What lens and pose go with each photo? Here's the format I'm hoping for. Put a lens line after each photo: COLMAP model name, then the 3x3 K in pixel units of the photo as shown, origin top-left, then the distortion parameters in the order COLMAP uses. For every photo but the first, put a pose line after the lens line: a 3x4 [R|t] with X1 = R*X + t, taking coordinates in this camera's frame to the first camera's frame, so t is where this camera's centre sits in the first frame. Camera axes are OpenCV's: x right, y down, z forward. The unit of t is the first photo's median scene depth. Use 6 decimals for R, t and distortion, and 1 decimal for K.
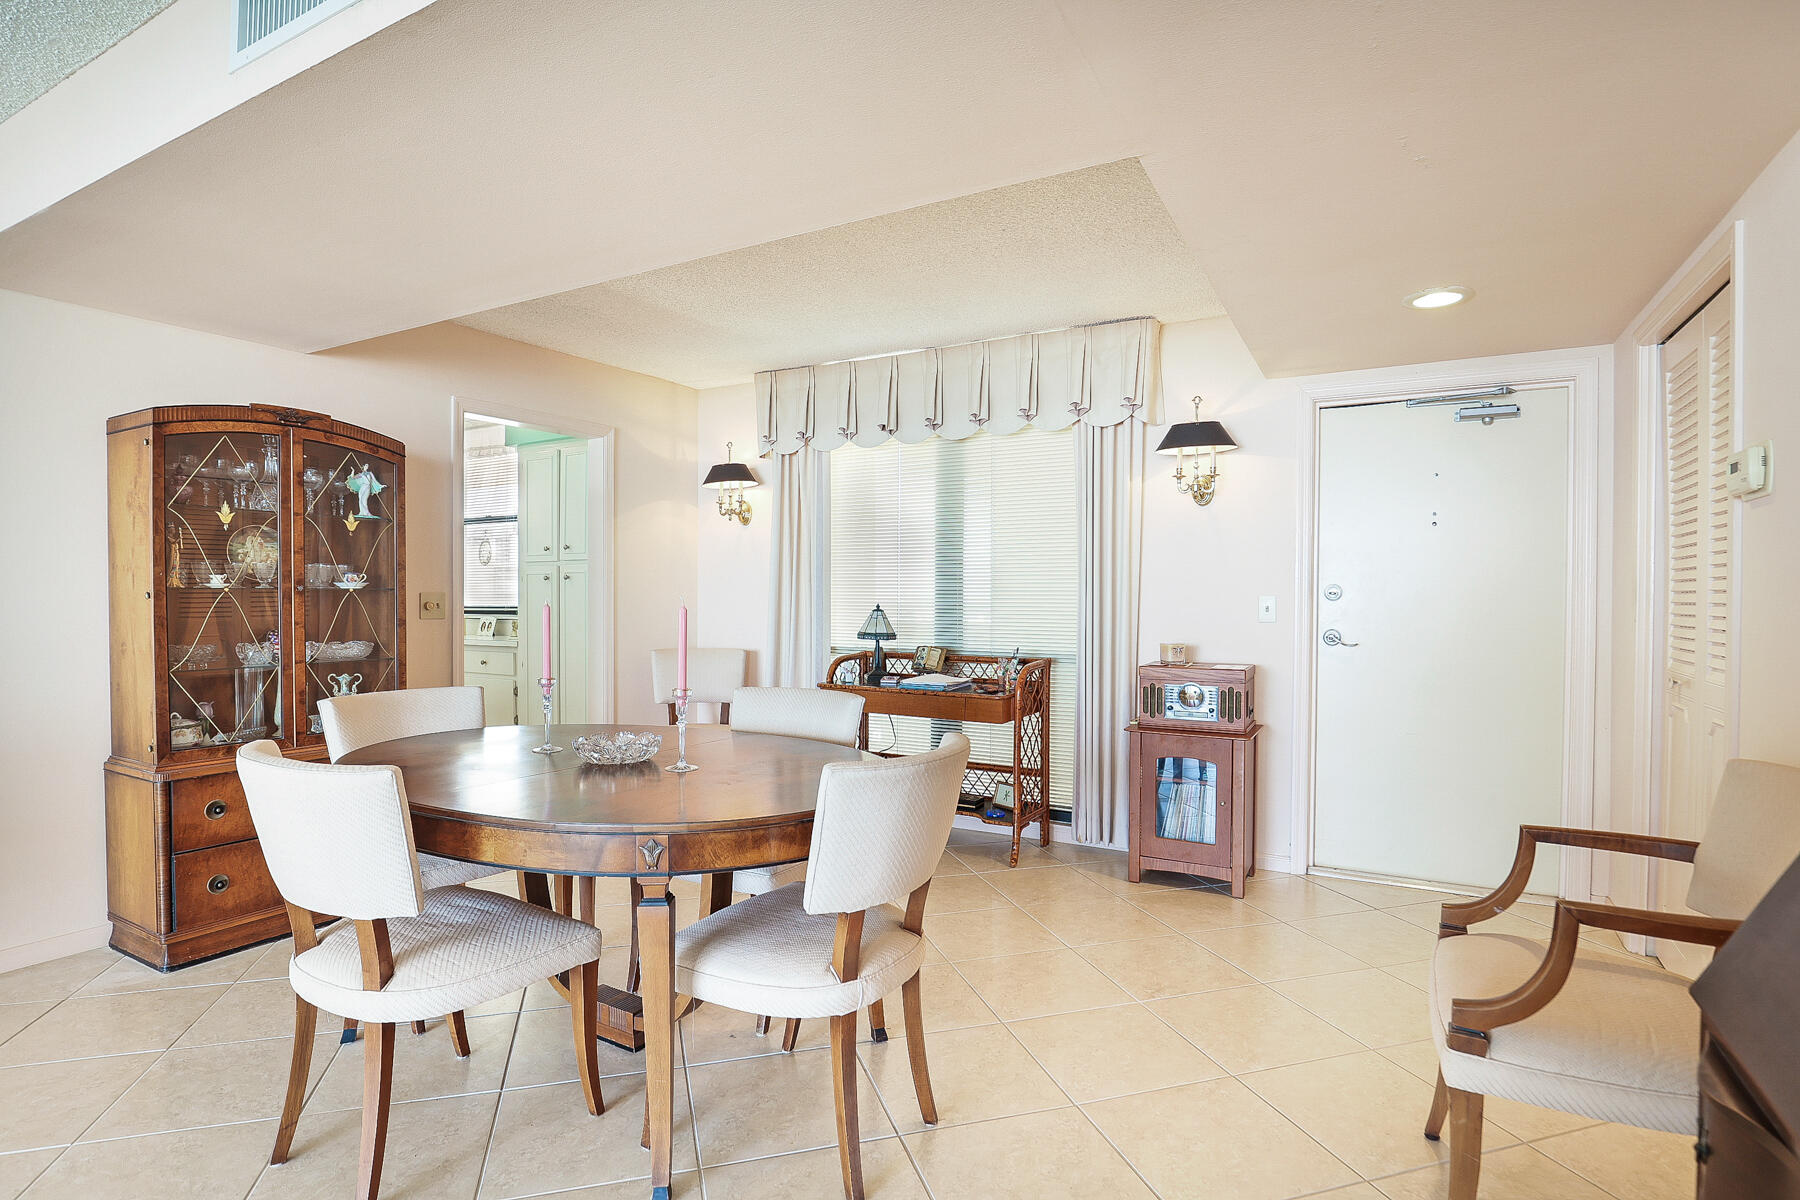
lens RADIAL K [[936.1, 0, 905.9], [0, 936.1, 601.1], [0, 0, 1]] dist [0.003535, -0.000138]
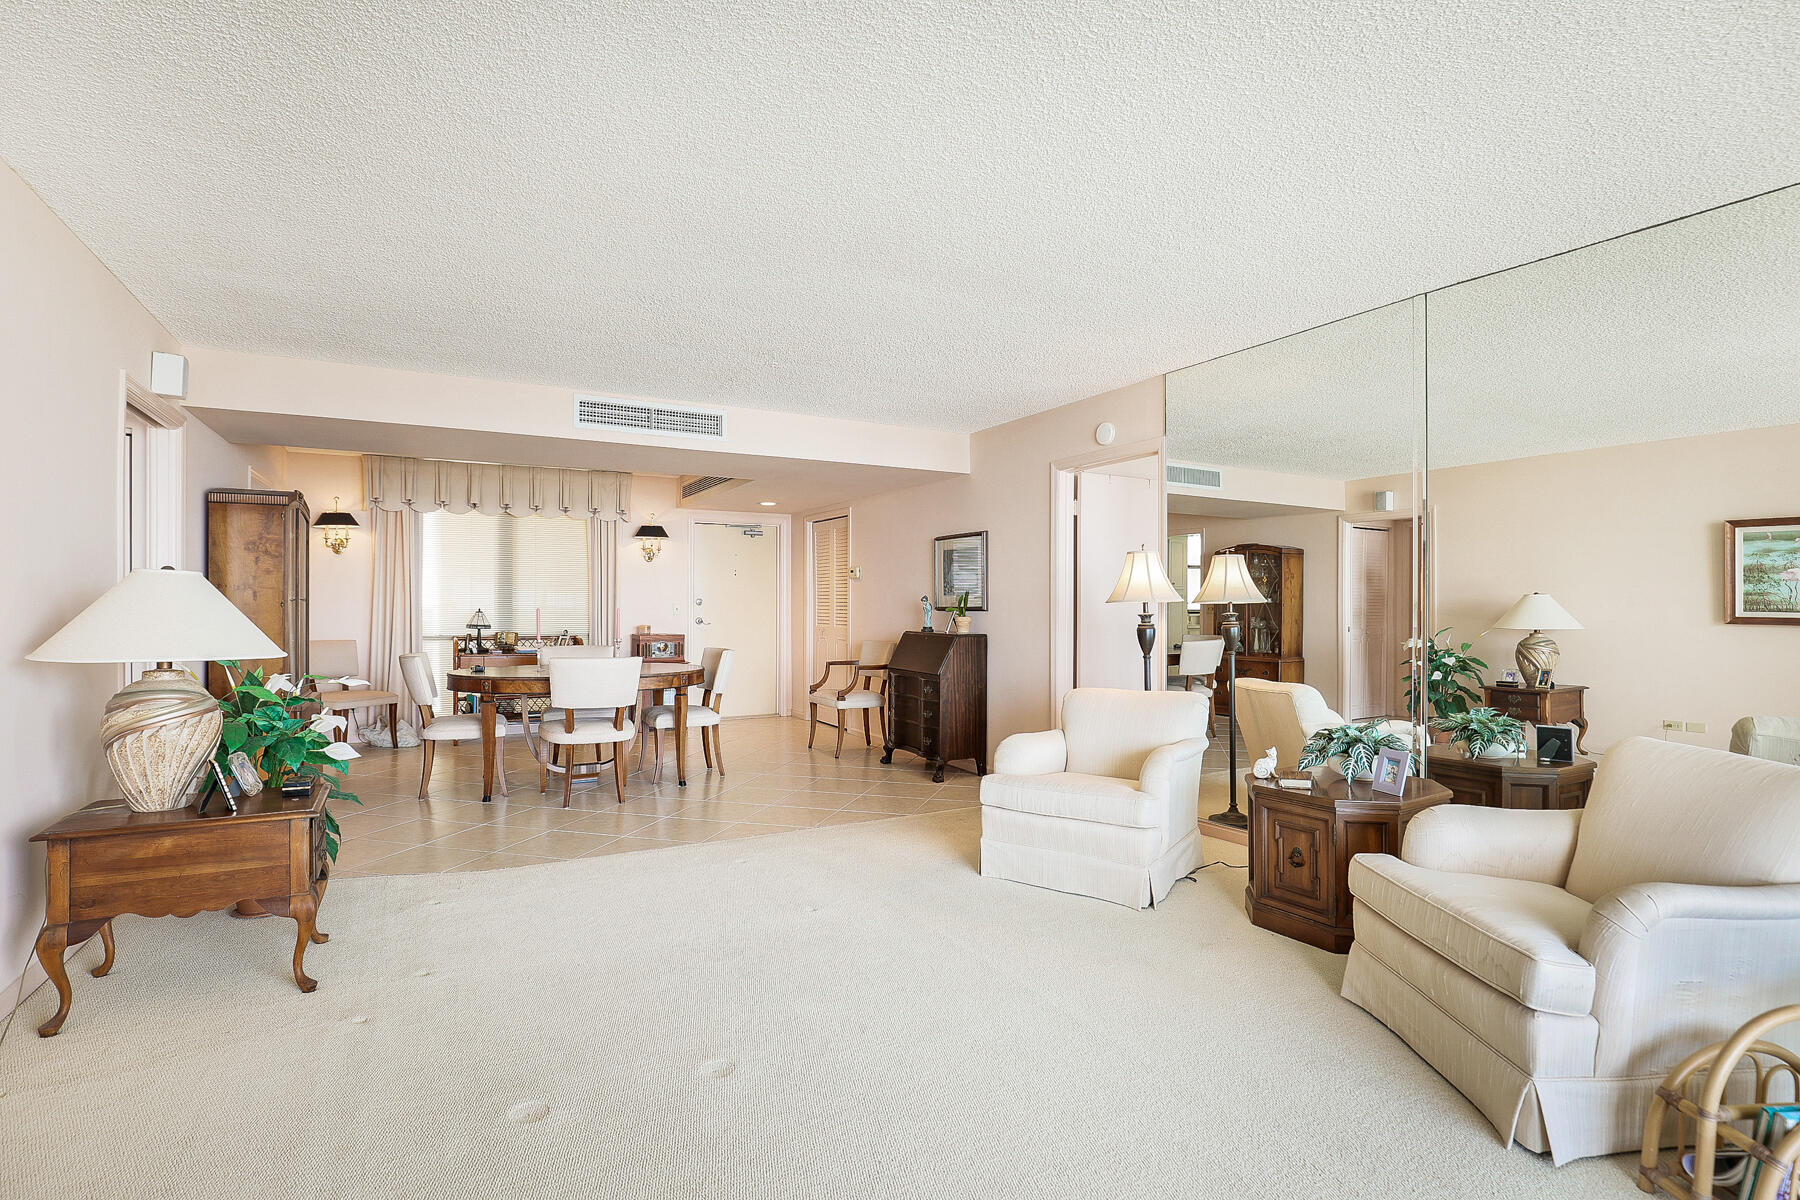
lens RADIAL K [[883.6, 0, 901.1], [0, 883.6, 599.9], [0, 0, 1]] dist [0.001226, -0.000096]
pose [[0.544543, 0.005904, 0.838712, -1.123737], [0.003118, 0.999954, -0.009063, 0.005910], [-0.838727, 0.007550, 0.544499, -0.633493]]
